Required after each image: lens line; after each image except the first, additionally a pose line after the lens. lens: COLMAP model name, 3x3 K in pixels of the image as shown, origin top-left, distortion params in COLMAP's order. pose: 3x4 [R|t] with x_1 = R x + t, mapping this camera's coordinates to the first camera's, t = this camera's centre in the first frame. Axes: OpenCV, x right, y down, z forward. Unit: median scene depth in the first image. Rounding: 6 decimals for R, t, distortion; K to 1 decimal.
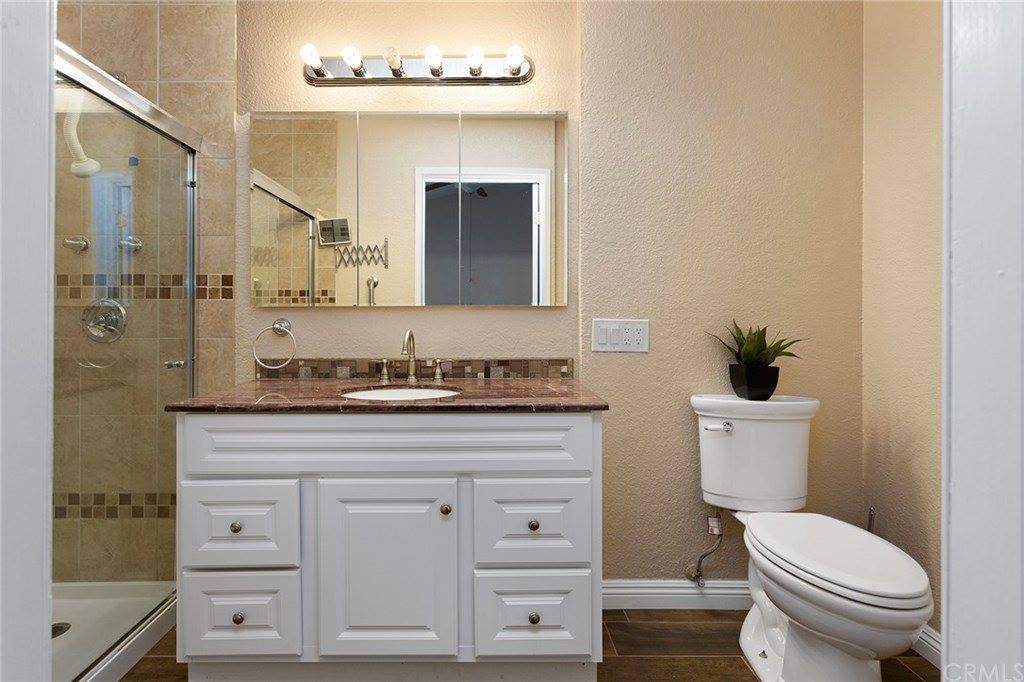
lens RADIAL K [[489.5, 0, 498.9], [0, 489.5, 317.3], [0, 0, 1]] dist [0.001825, 0.002435]
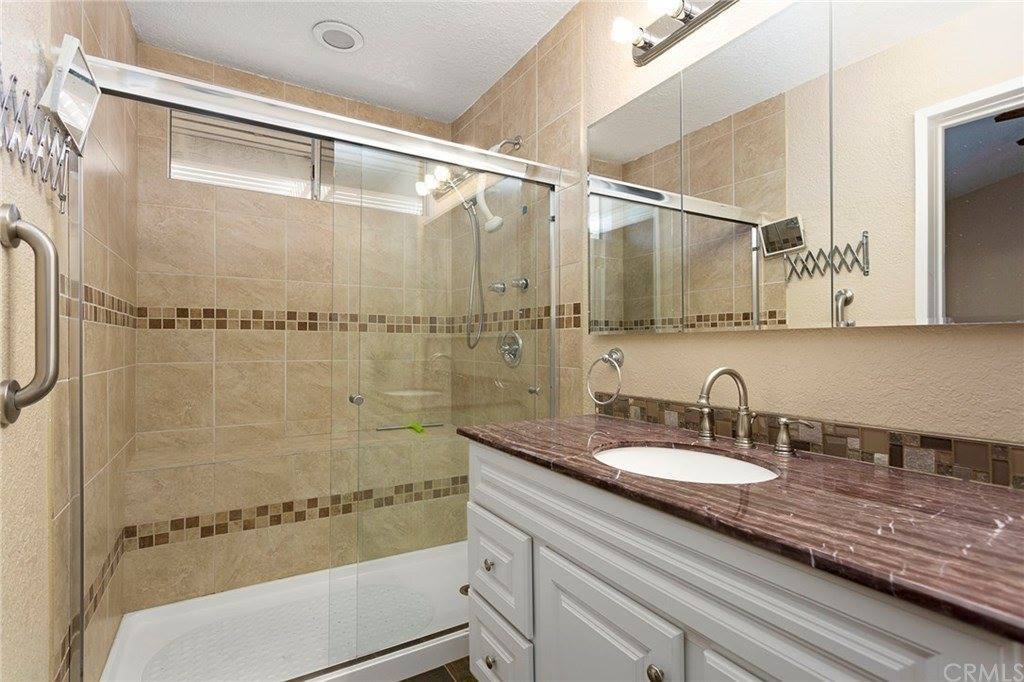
lens RADIAL K [[489.5, 0, 513.2], [0, 489.5, 346.8], [0, 0, 1]] dist [0.001825, 0.002435]
pose [[0.507262, 0.007069, -0.861763, 0.218456], [0.001703, 0.999956, 0.009205, -0.008641], [0.861790, -0.006137, 0.507228, 0.384383]]
